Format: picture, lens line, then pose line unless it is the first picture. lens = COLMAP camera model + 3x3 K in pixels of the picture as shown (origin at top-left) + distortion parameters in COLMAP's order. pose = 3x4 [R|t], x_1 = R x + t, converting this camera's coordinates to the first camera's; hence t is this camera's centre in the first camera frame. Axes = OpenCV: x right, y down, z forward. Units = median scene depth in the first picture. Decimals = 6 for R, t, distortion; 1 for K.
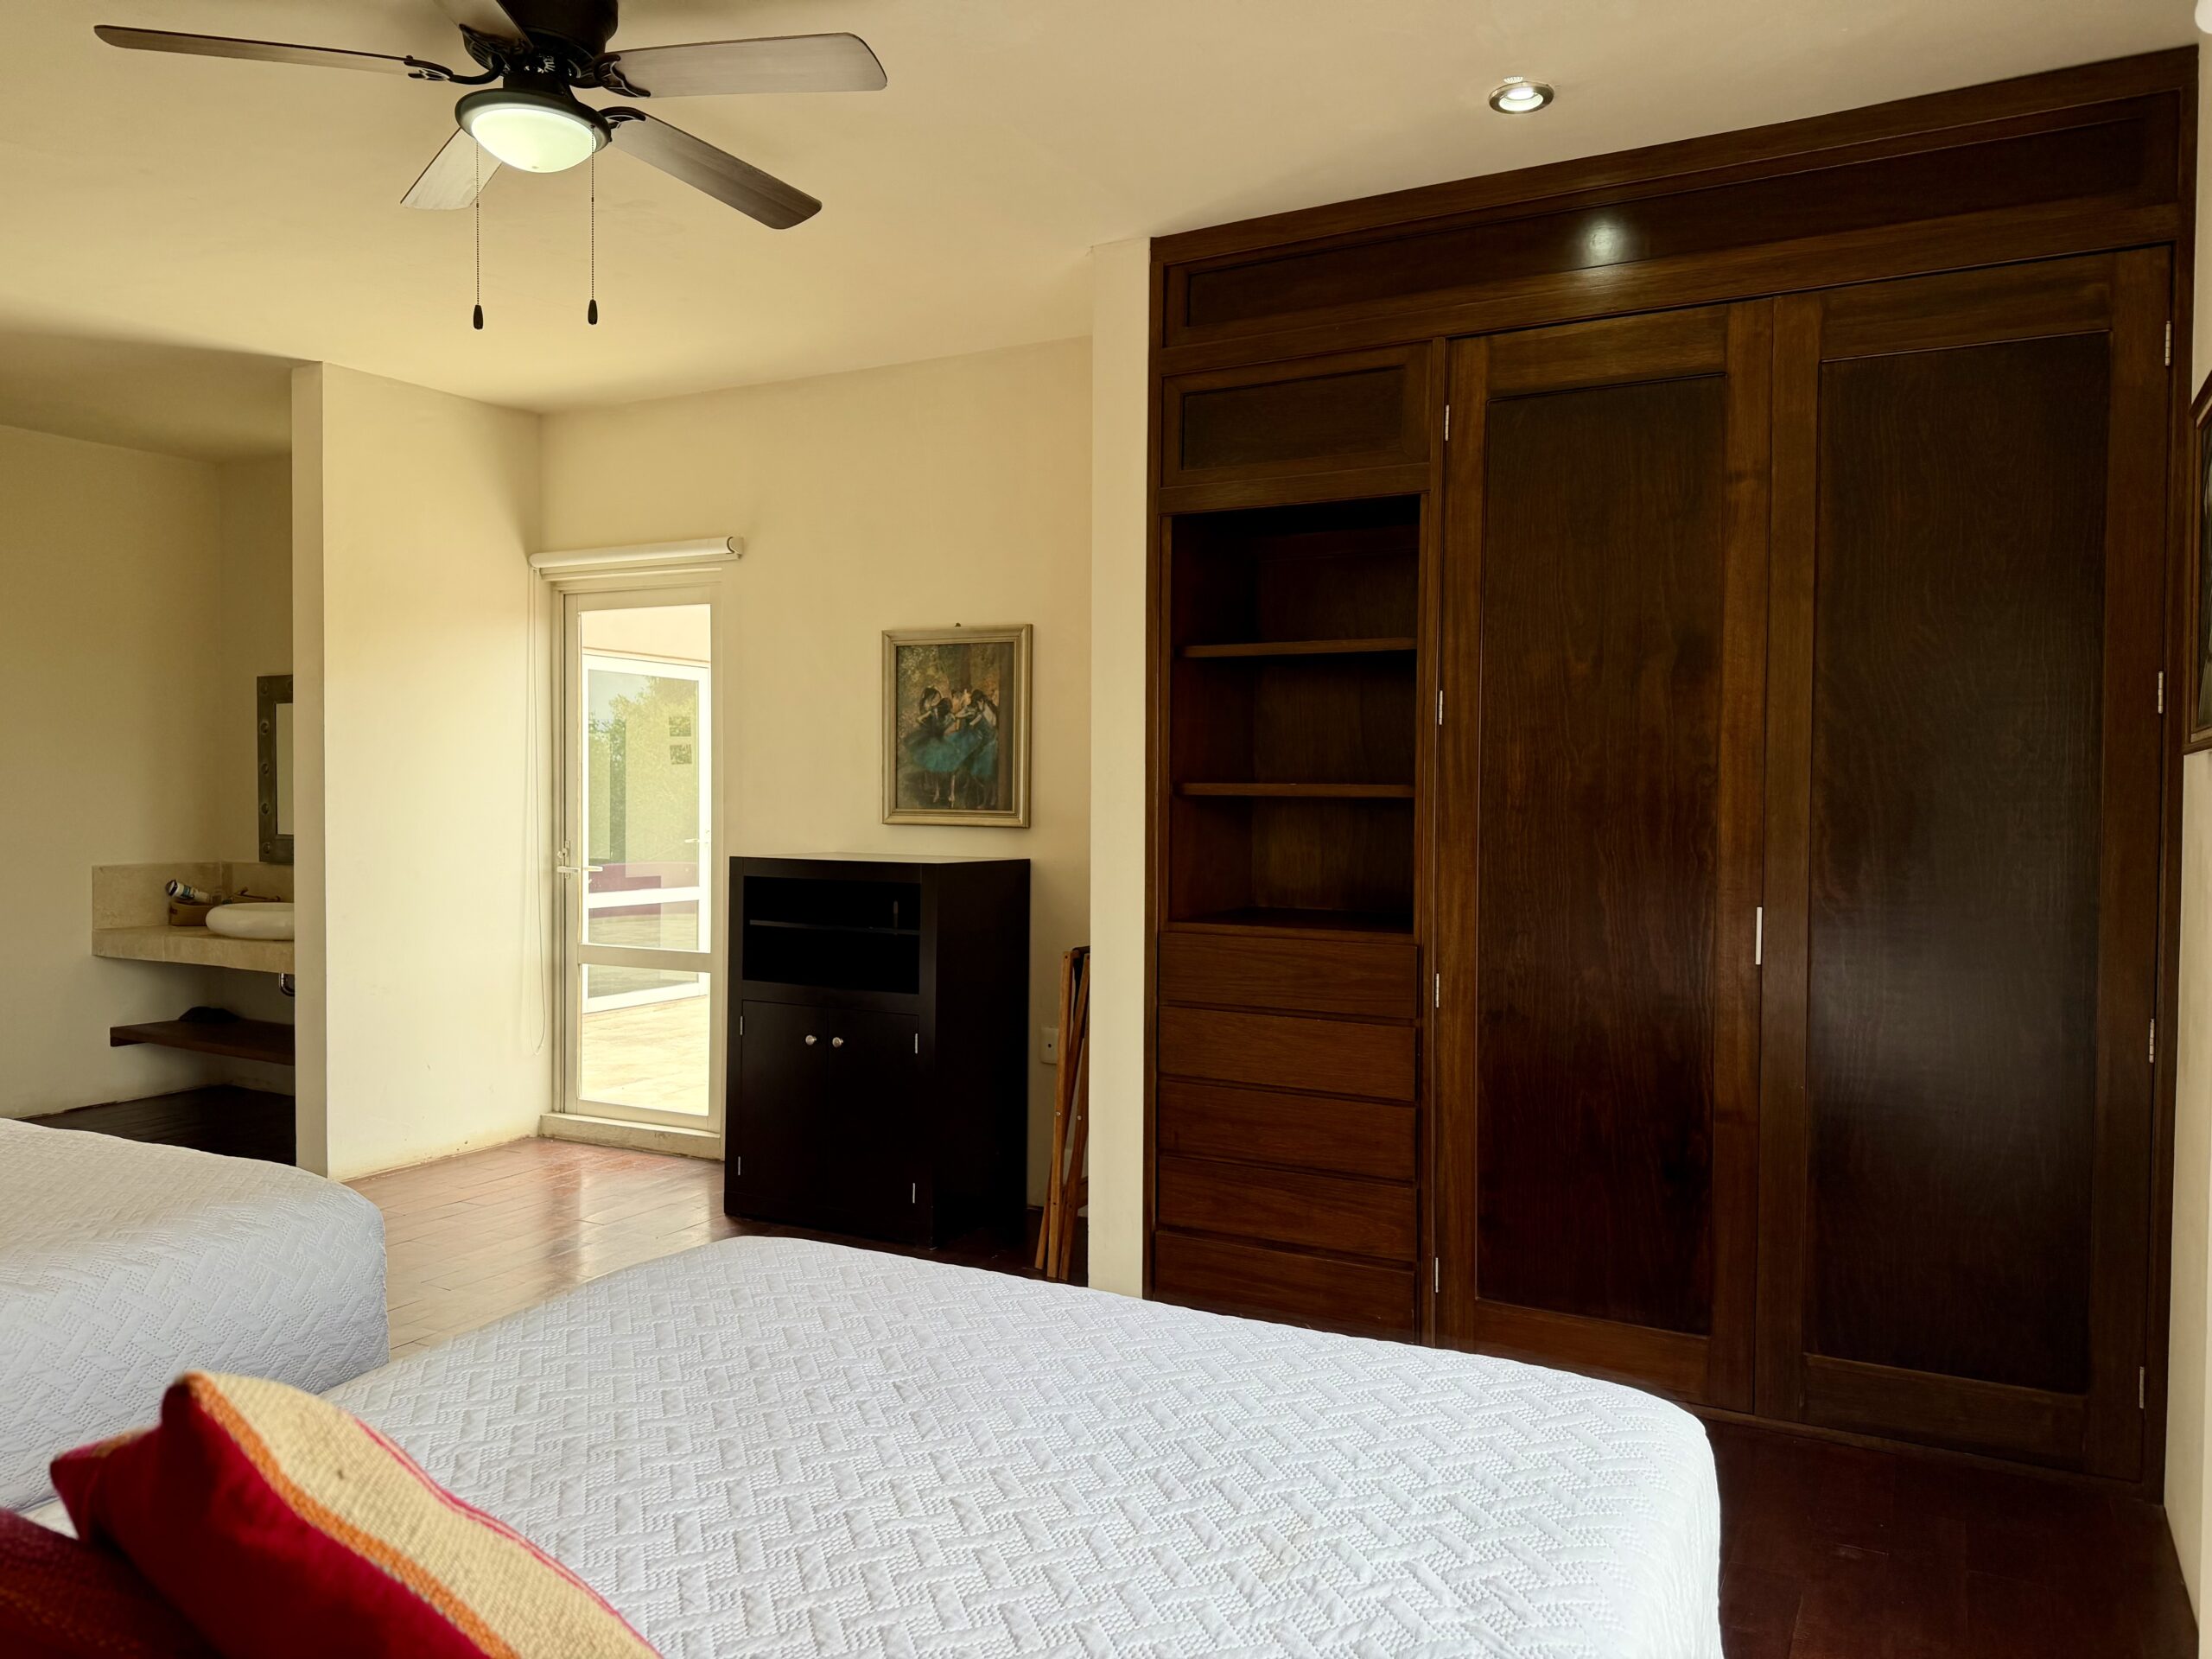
lens RADIAL K [[1537.7, 0, 1126.0], [0, 1537.7, 838.7], [0, 0, 1]] dist [0.054168, -0.063284]
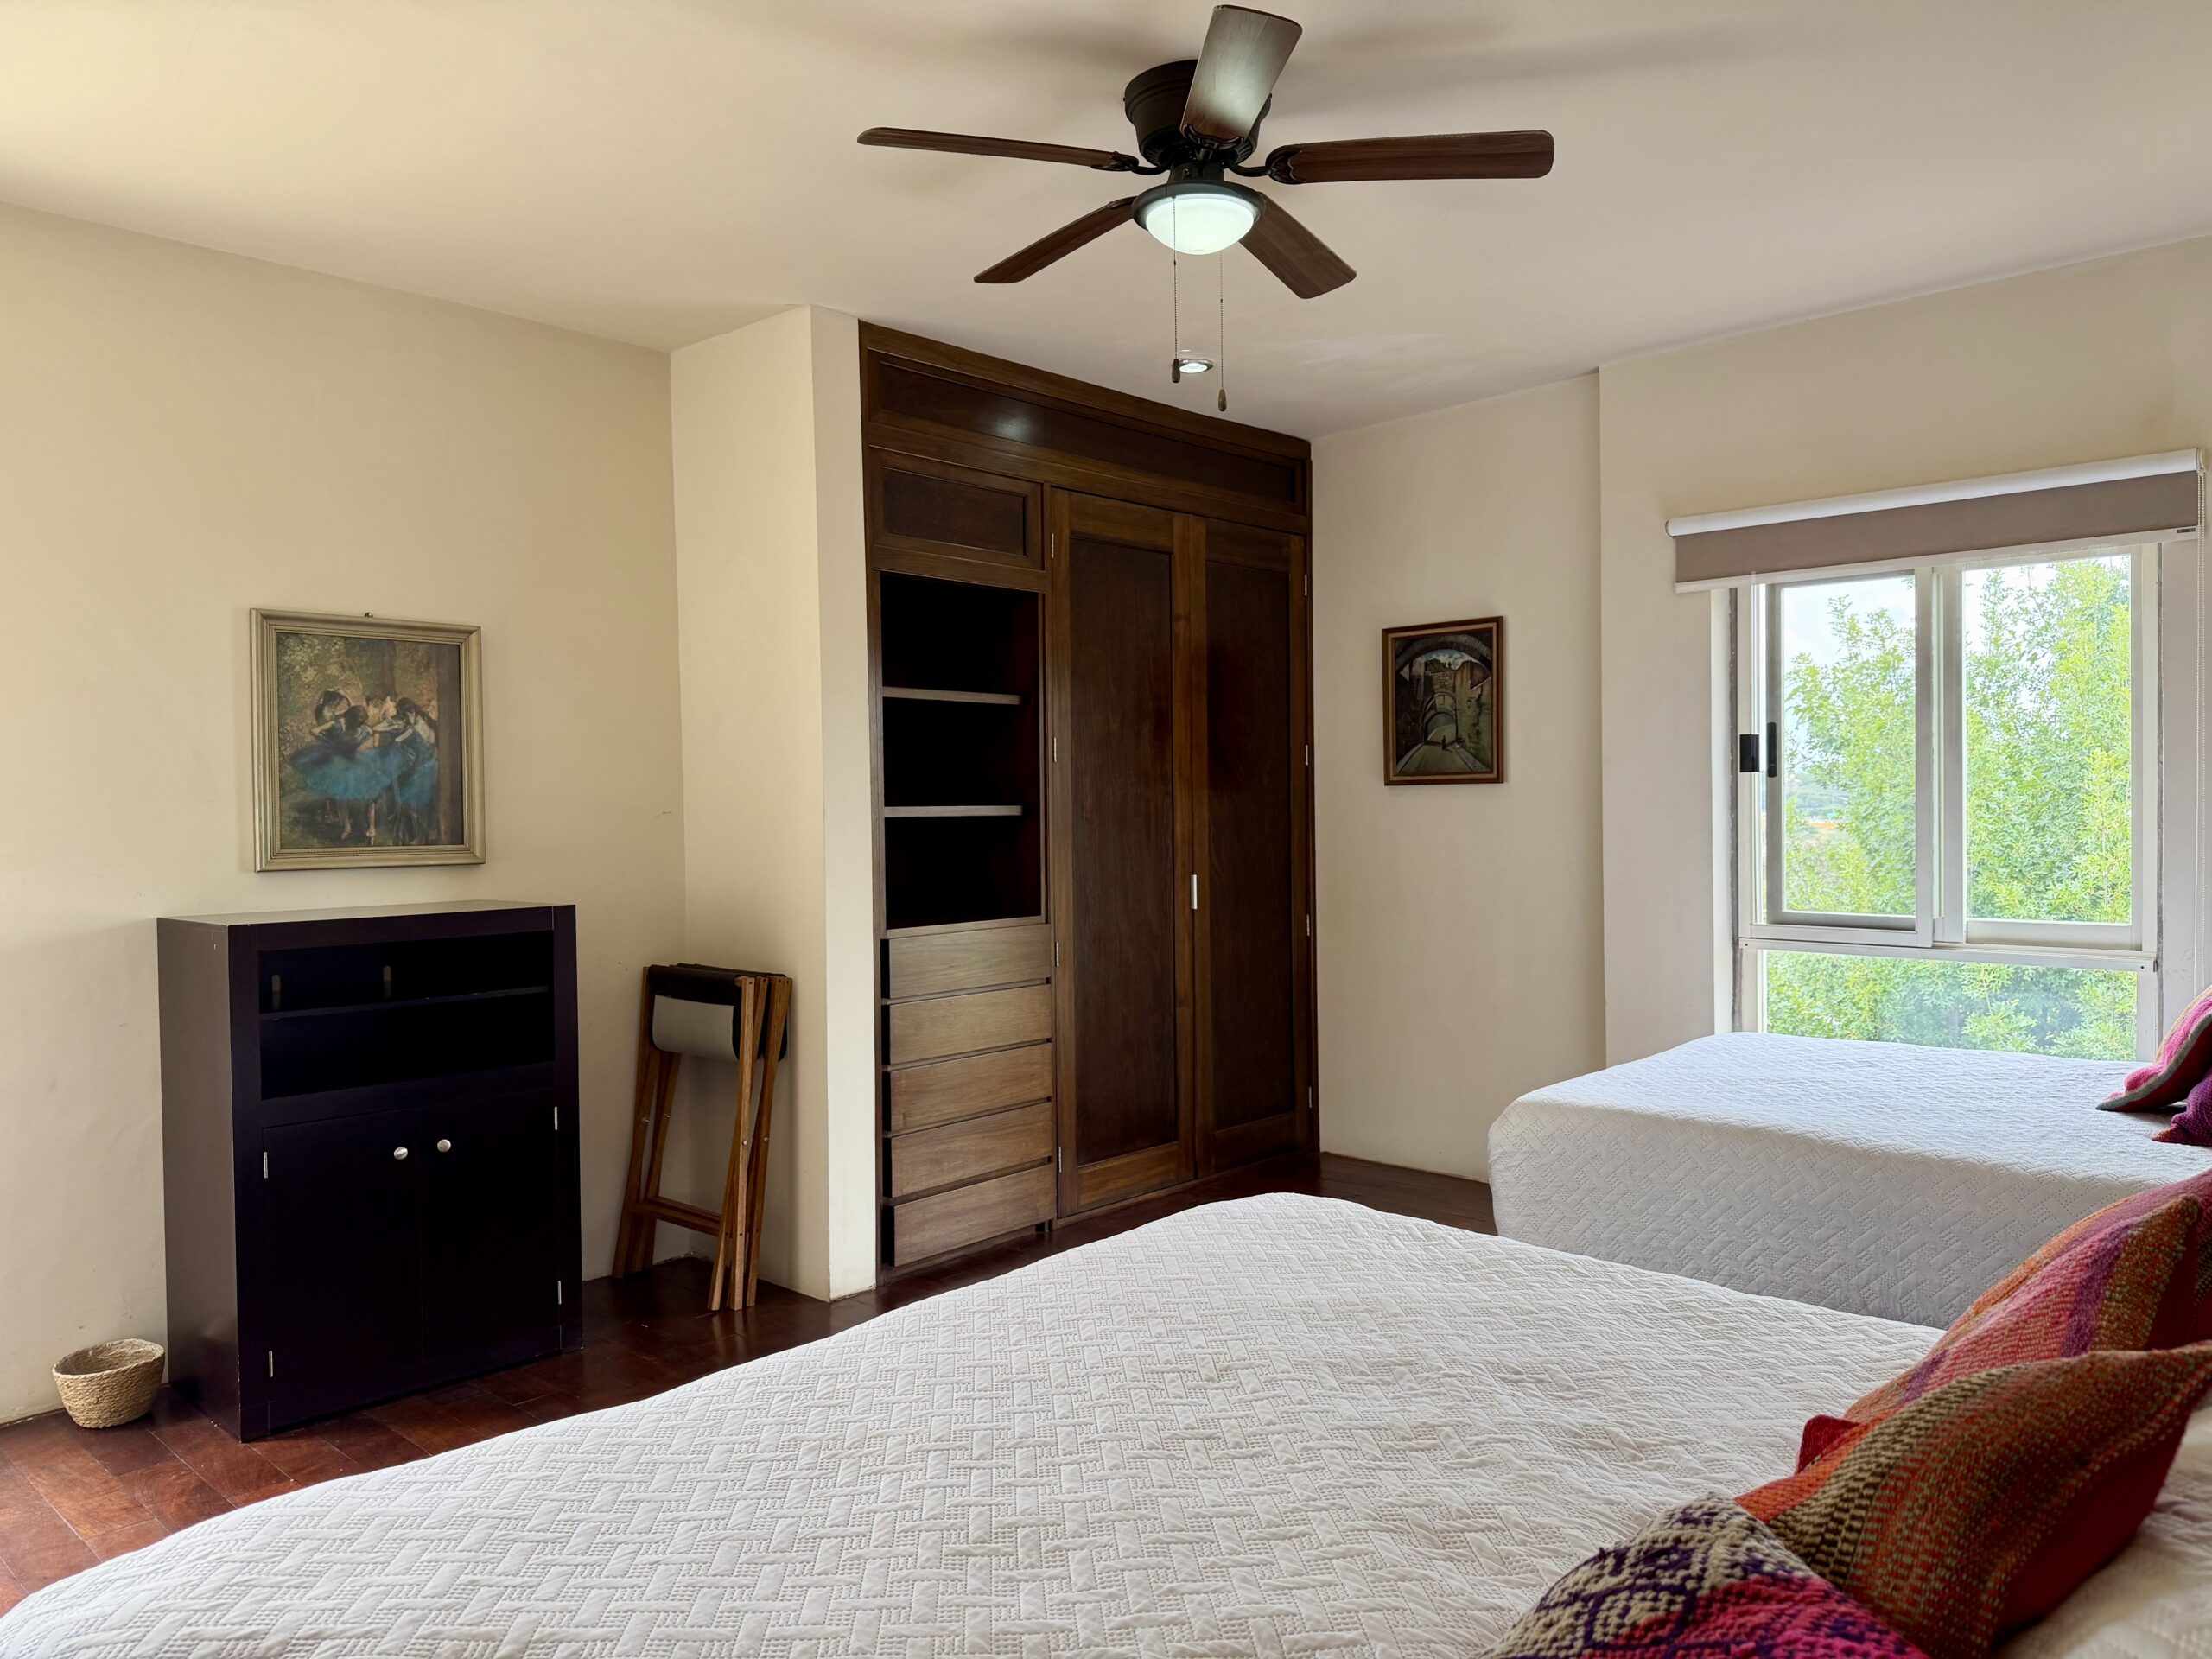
lens RADIAL K [[1537.7, 0, 1103.7], [0, 1537.7, 831.1], [0, 0, 1]] dist [0.054168, -0.063284]
pose [[0.262144, -0.030891, 0.964534, -0.791868], [0.043625, 0.998845, 0.020133, -0.026779], [-0.964042, 0.036800, 0.263189, 0.426547]]
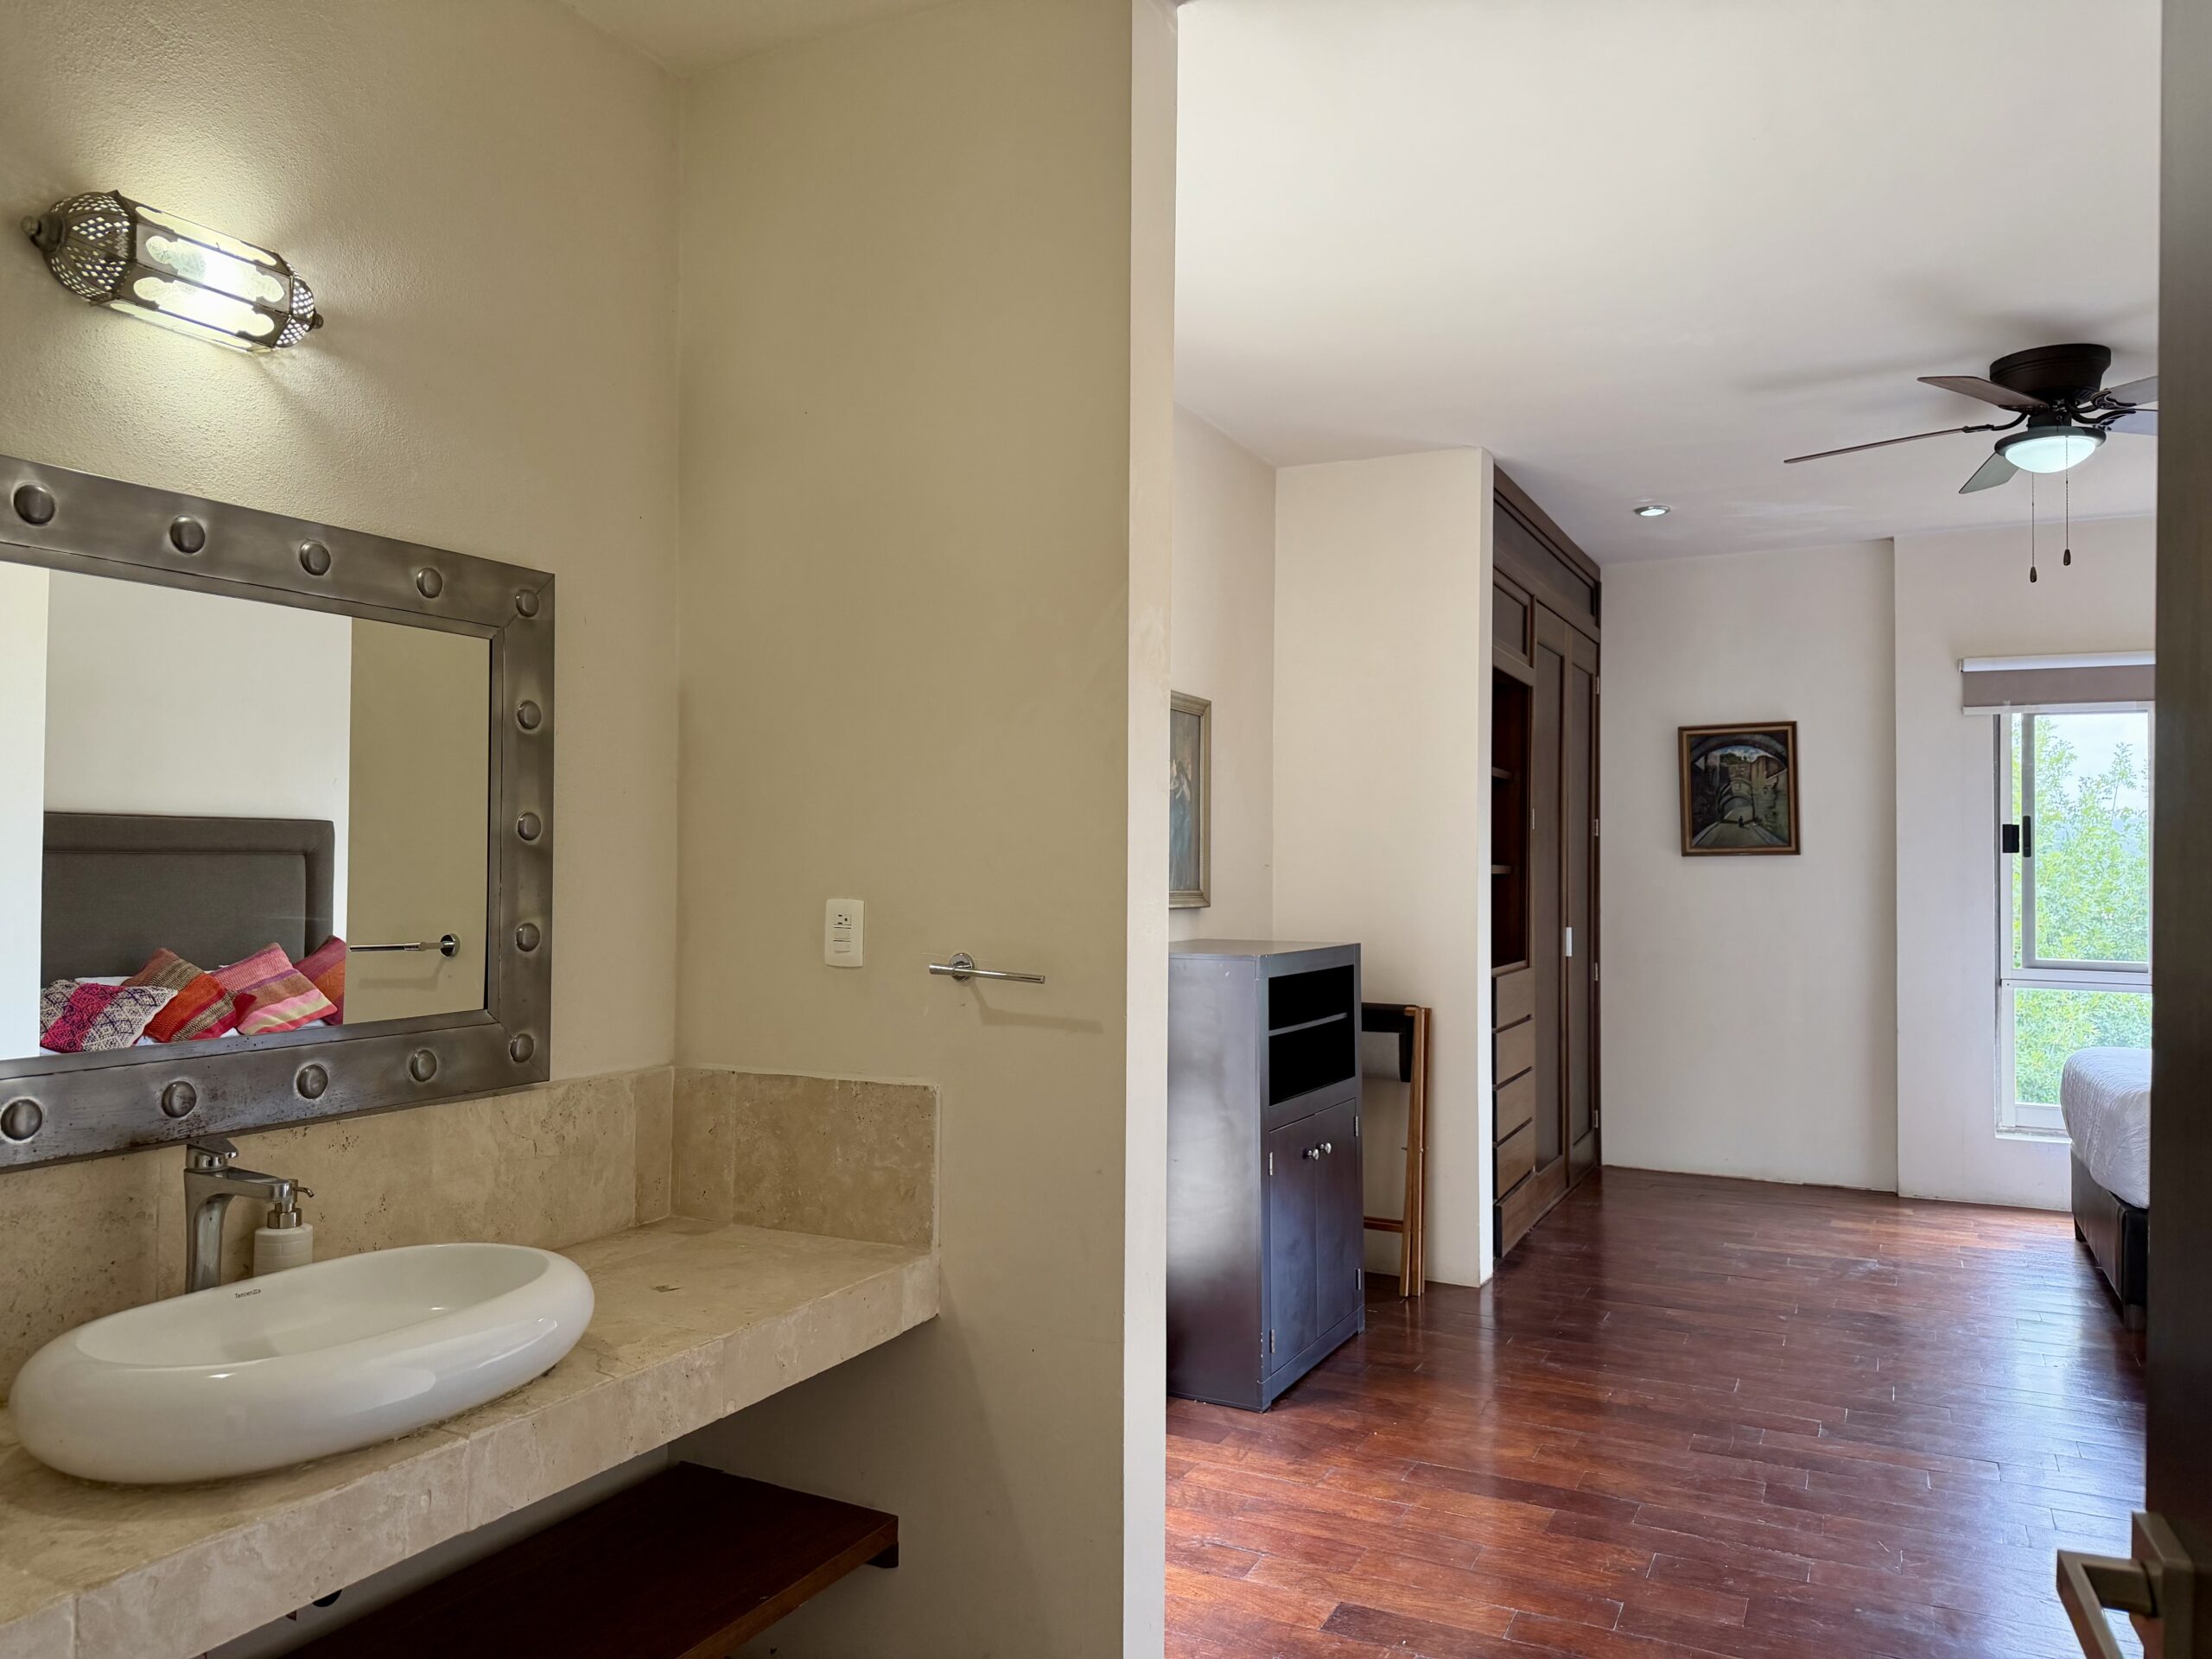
lens RADIAL K [[1537.7, 0, 1112.3], [0, 1537.7, 809.2], [0, 0, 1]] dist [0.054168, -0.063284]
pose [[-0.014776, 0.024818, 0.999583, -1.018900], [0.019836, 0.999502, -0.024523, -0.045267], [-0.999694, 0.019465, -0.015261, 1.051251]]
